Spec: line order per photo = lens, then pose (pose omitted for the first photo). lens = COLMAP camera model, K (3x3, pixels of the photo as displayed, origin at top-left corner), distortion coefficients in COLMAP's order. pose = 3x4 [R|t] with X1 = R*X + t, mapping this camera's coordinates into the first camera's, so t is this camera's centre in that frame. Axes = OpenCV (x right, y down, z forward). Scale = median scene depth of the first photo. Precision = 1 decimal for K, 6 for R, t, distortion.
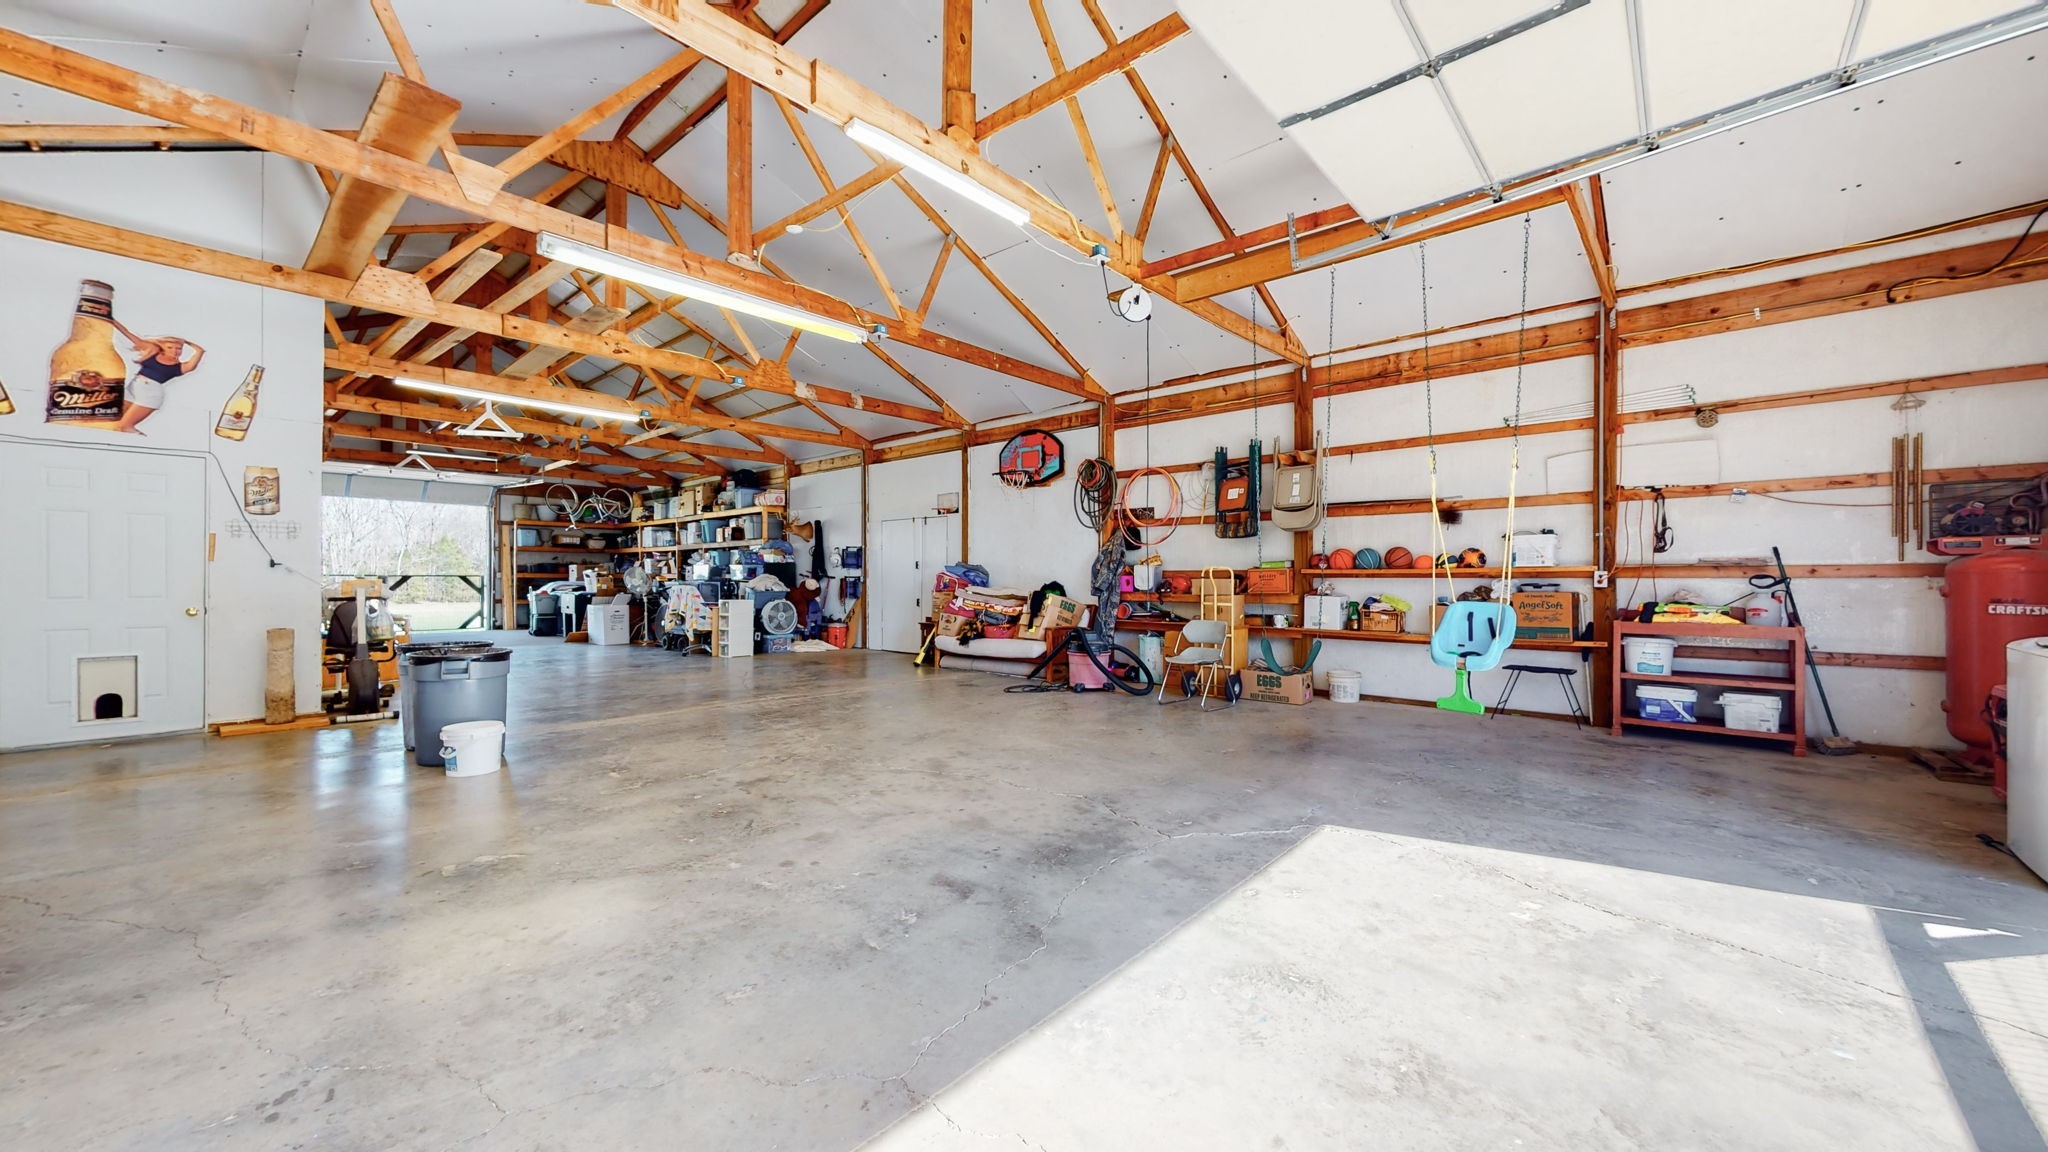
lens RADIAL K [[761.7, 0, 1023.3], [0, 761.7, 583.0], [0, 0, 1]] dist [0.000888, 0.000010]
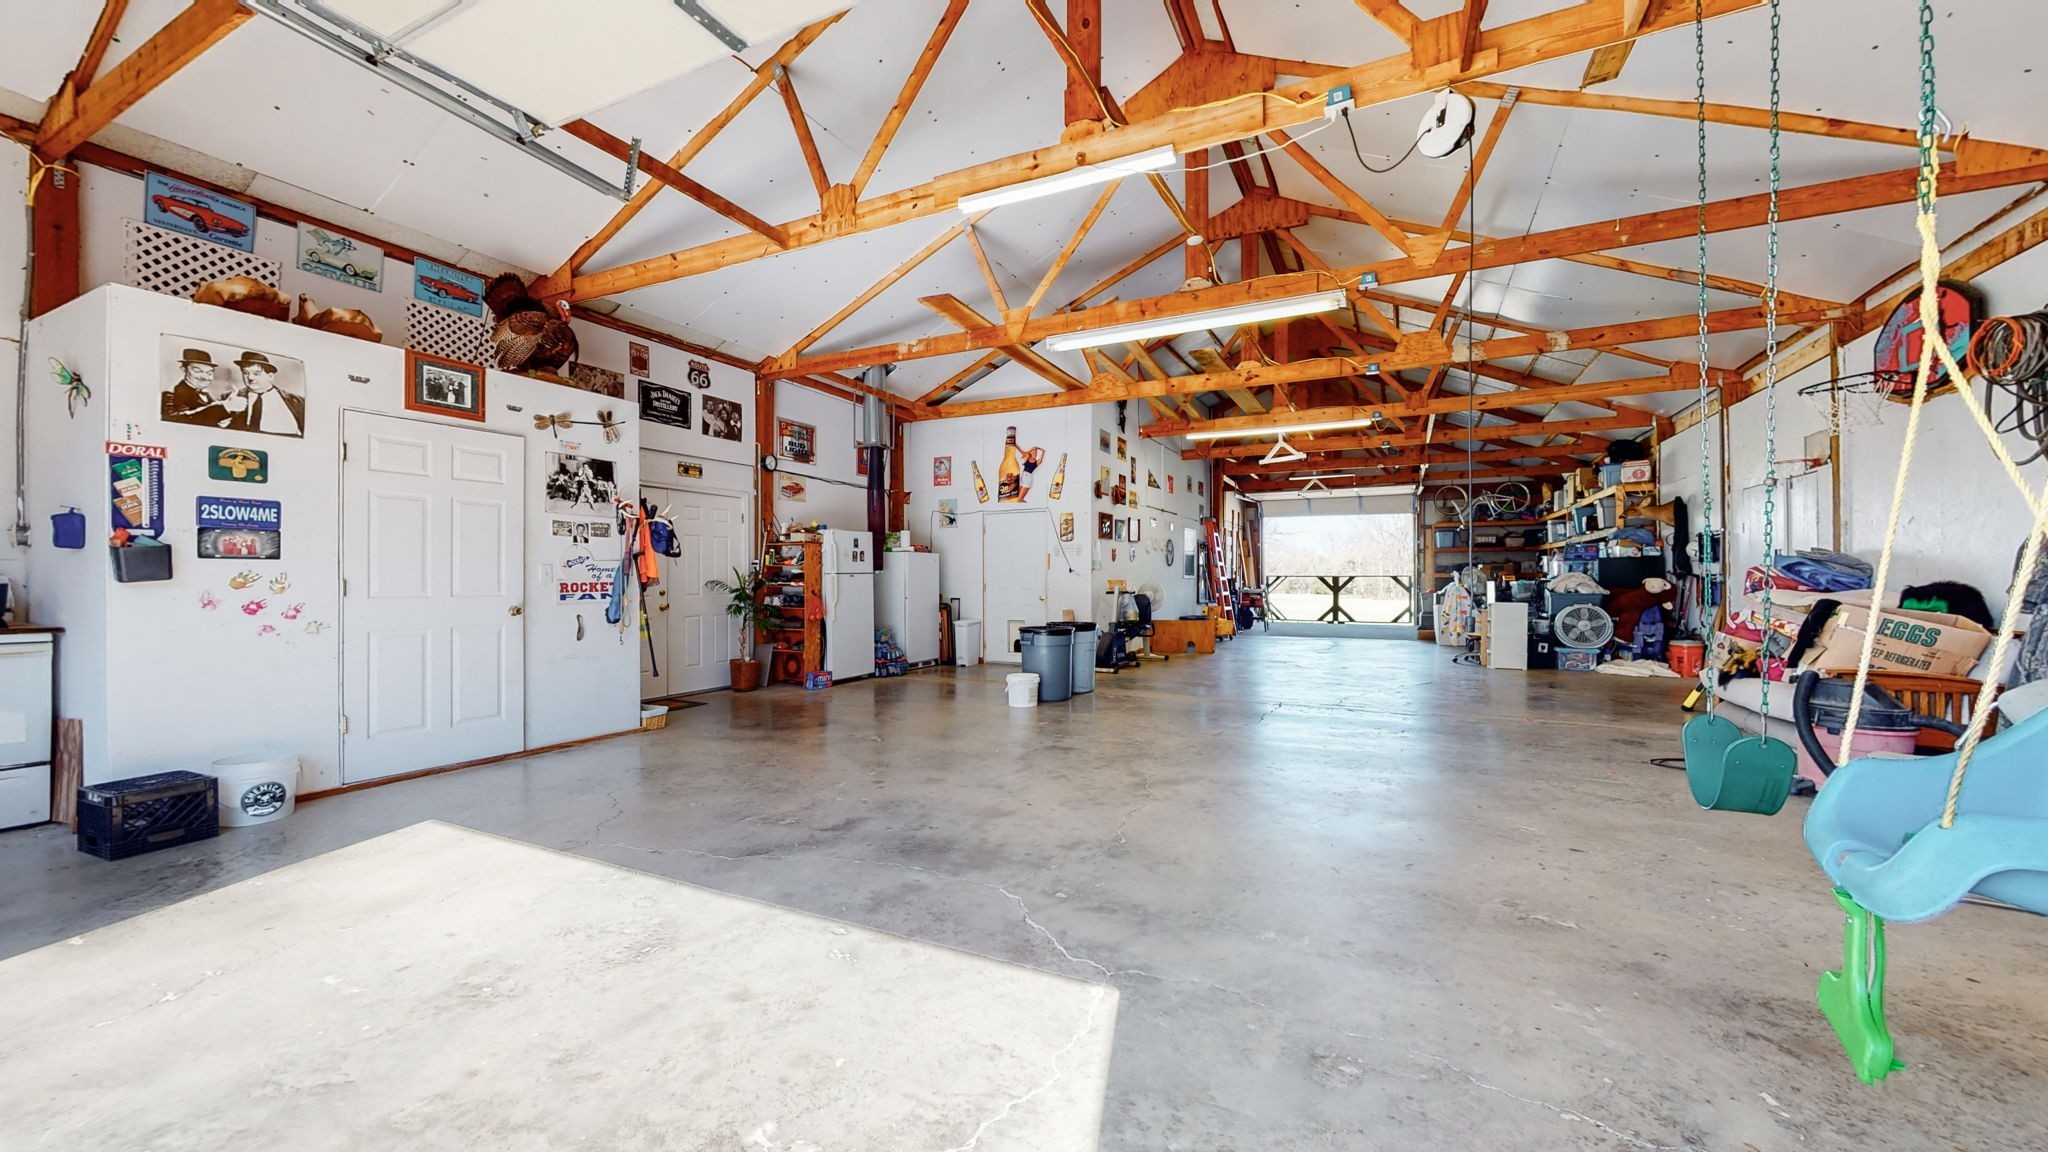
lens RADIAL K [[761.7, 0, 1021.9], [0, 761.7, 574.0], [0, 0, 1]] dist [0.000888, 0.000010]
pose [[0.251948, -0.009450, -0.967695, 0.953971], [-0.001952, 0.999945, -0.010274, -0.000510], [0.967739, 0.004478, 0.251916, 0.769302]]
